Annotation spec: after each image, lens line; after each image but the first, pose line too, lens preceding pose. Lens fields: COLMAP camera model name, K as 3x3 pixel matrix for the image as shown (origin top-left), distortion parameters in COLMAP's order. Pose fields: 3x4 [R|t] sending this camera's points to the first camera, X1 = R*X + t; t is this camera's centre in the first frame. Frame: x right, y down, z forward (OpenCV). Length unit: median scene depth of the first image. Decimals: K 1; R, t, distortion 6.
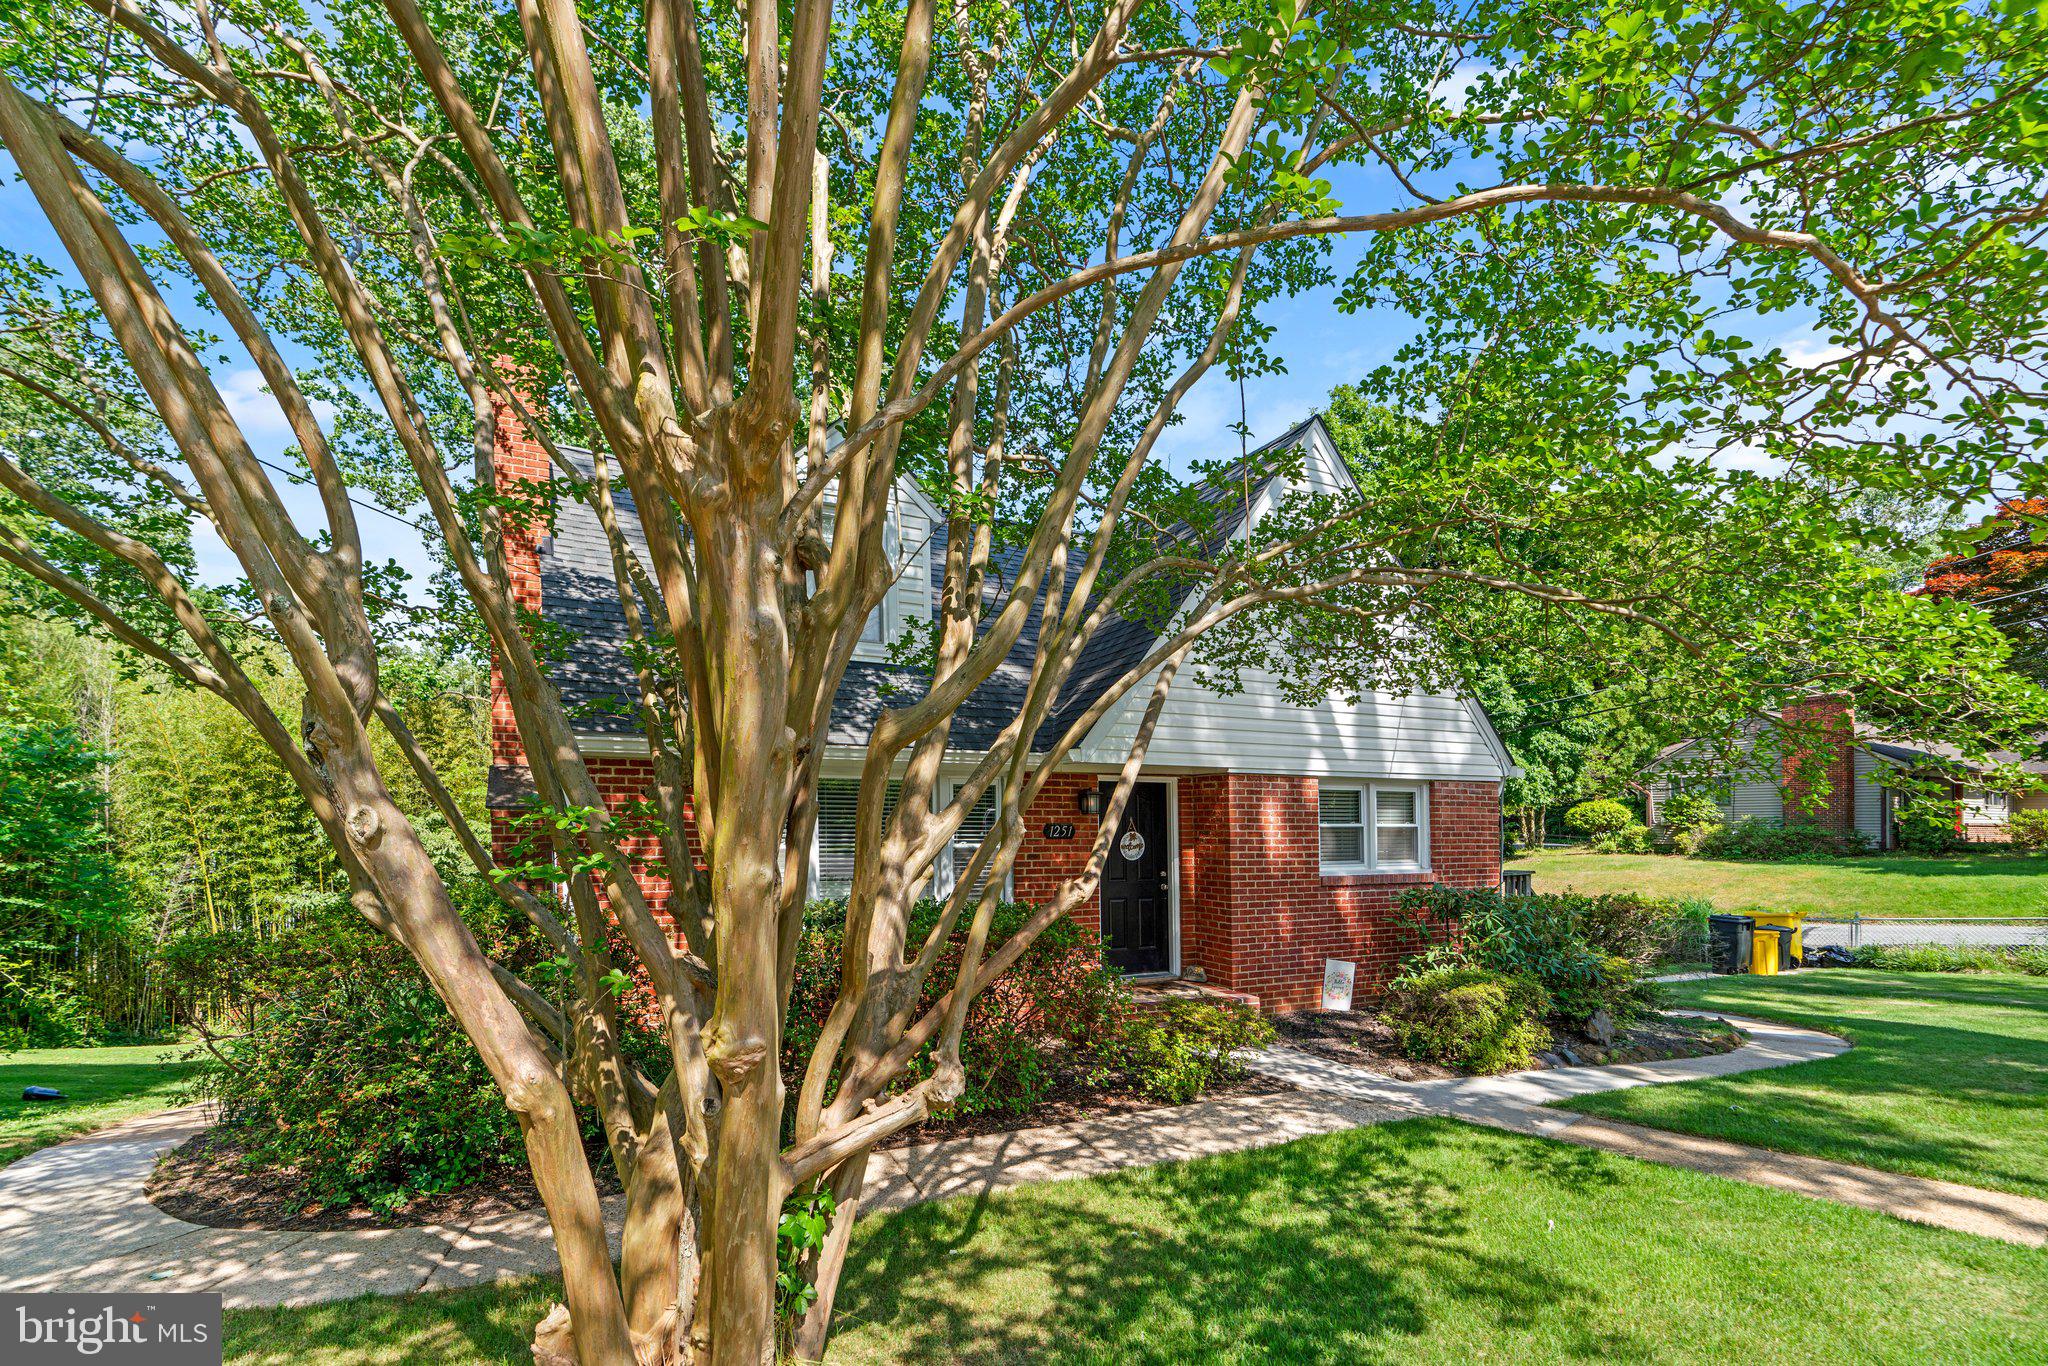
lens RADIAL K [[923.4, 0, 1024.0], [0, 923.4, 802.8], [0, 0, 1]] dist [-0.010537, -0.000078]
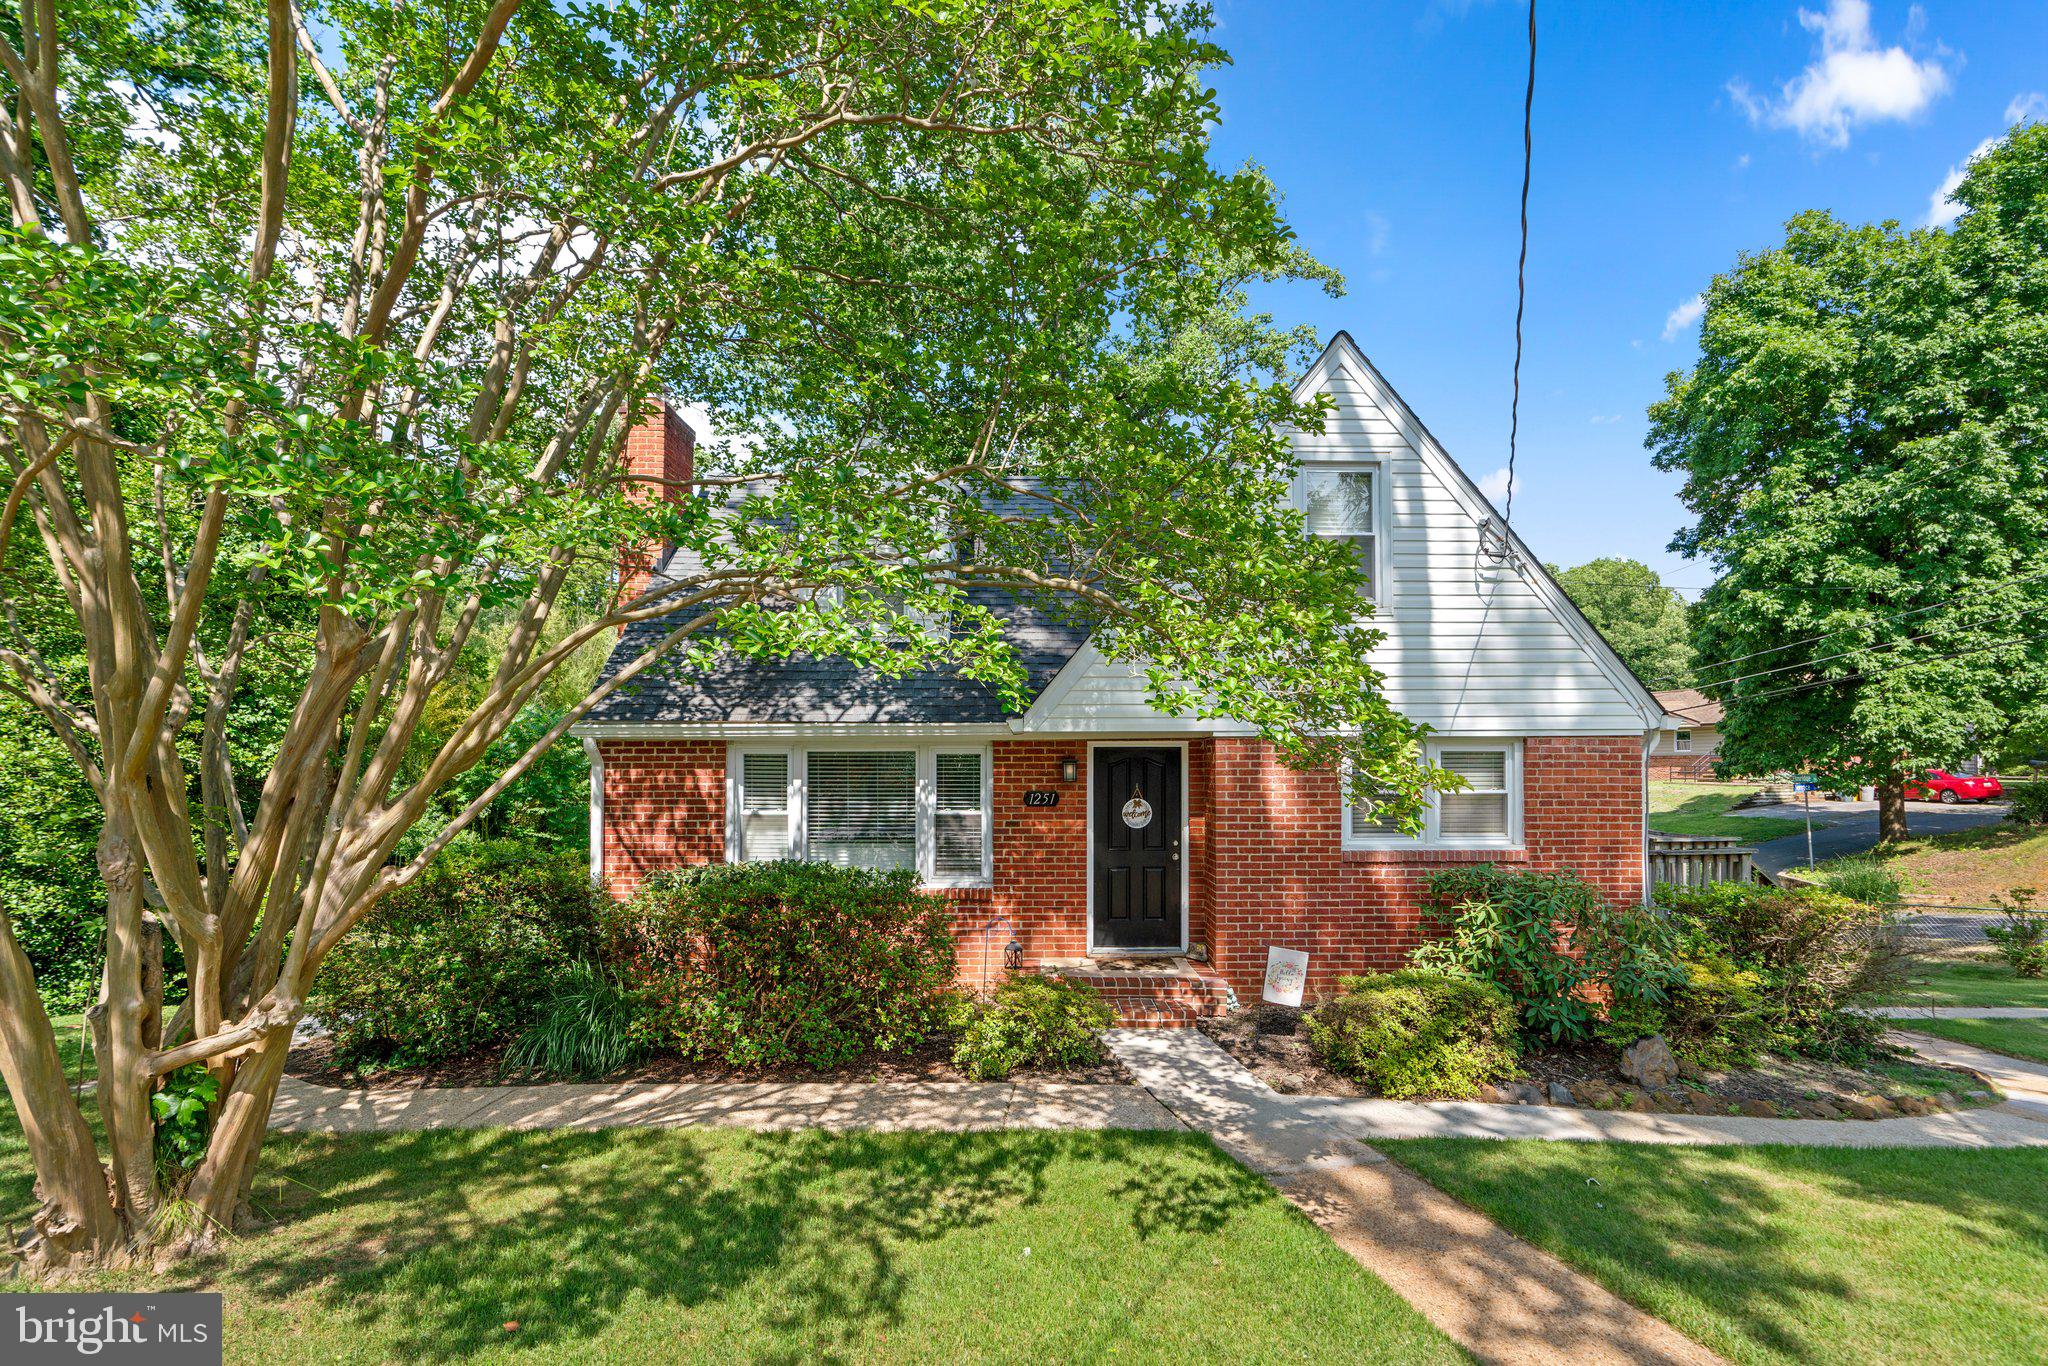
lens RADIAL K [[939.3, 0, 1025.4], [0, 939.3, 725.6], [0, 0, 1]] dist [-0.003462, -0.000135]
pose [[0.907730, -0.025061, -0.418805, 0.440636], [0.014210, 0.999478, -0.029009, -0.018770], [0.419313, 0.020381, 0.907613, 0.059945]]
